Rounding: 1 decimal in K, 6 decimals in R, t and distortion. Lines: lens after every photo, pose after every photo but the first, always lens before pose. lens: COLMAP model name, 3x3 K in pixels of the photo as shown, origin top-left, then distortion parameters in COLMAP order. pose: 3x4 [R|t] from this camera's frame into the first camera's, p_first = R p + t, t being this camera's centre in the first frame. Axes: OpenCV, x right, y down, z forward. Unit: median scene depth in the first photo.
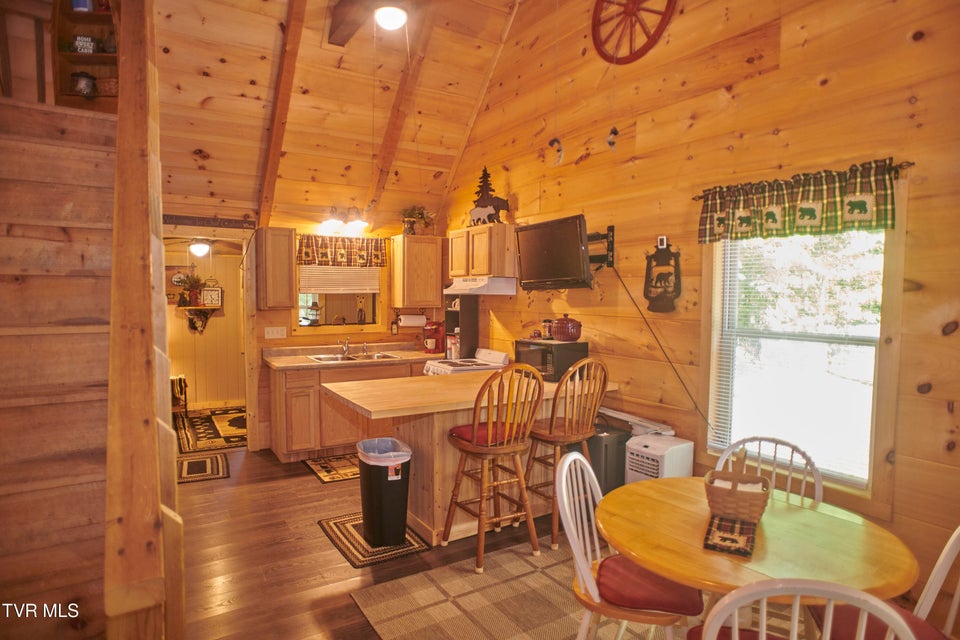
lens RADIAL K [[542.5, 0, 479.1], [0, 542.5, 322.5], [0, 0, 1]] dist [-0.093332, 0.057088]
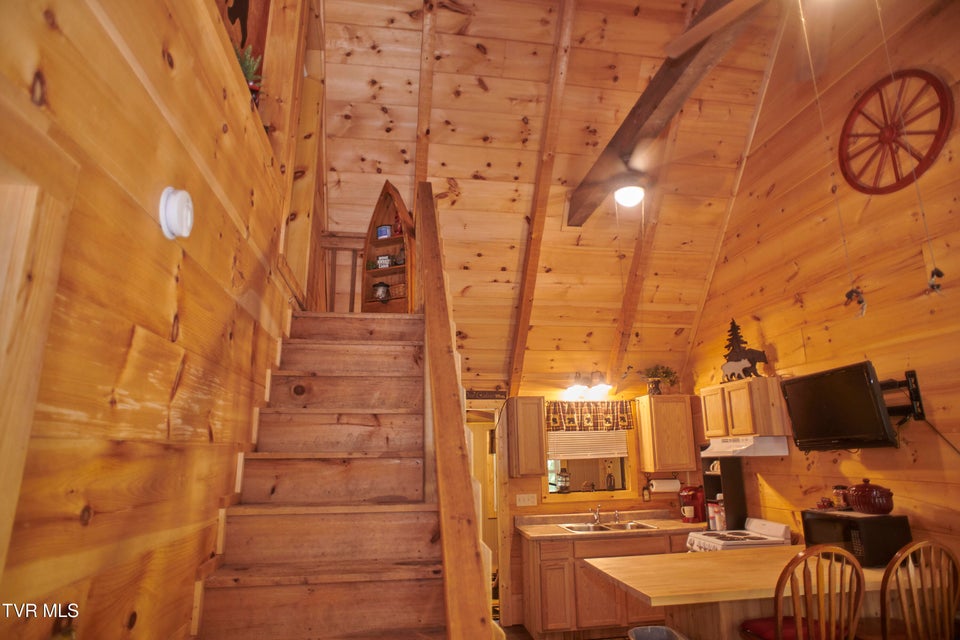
lens RADIAL K [[542.5, 0, 482.6], [0, 542.5, 326.5], [0, 0, 1]] dist [-0.093332, 0.057088]
pose [[0.920088, -0.110978, -0.375663, -0.056801], [0.002488, 0.960663, -0.277705, -0.019524], [0.391705, 0.254578, 0.884171, -0.008394]]
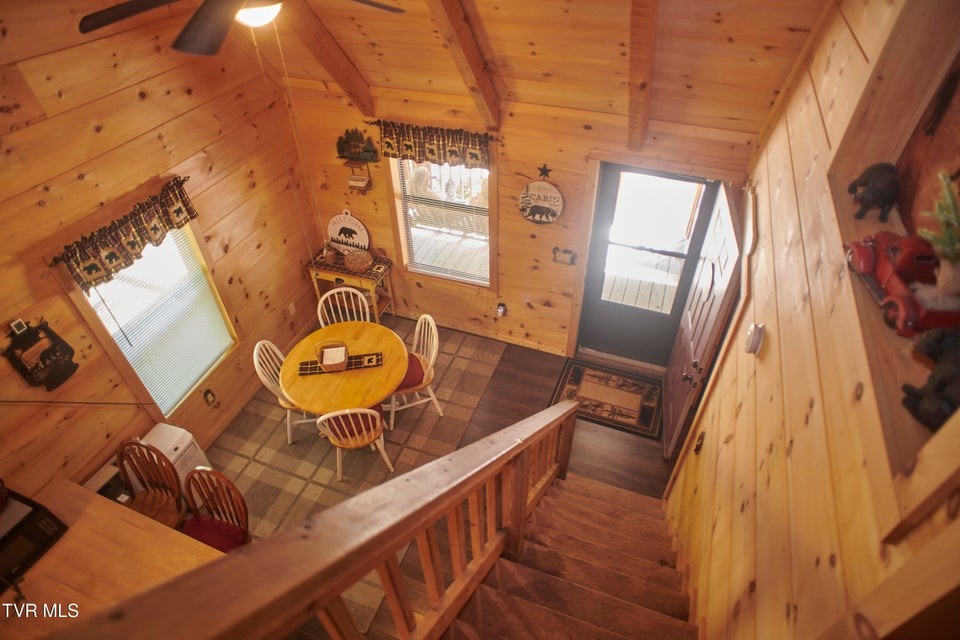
lens RADIAL K [[542.5, 0, 480.8], [0, 542.5, 320.1], [0, 0, 1]] dist [-0.093332, 0.057088]
pose [[-0.604162, -0.531419, 0.593787, -0.536682], [0.052292, 0.717111, 0.694995, -0.631071], [-0.795144, 0.450940, -0.405462, 0.675561]]
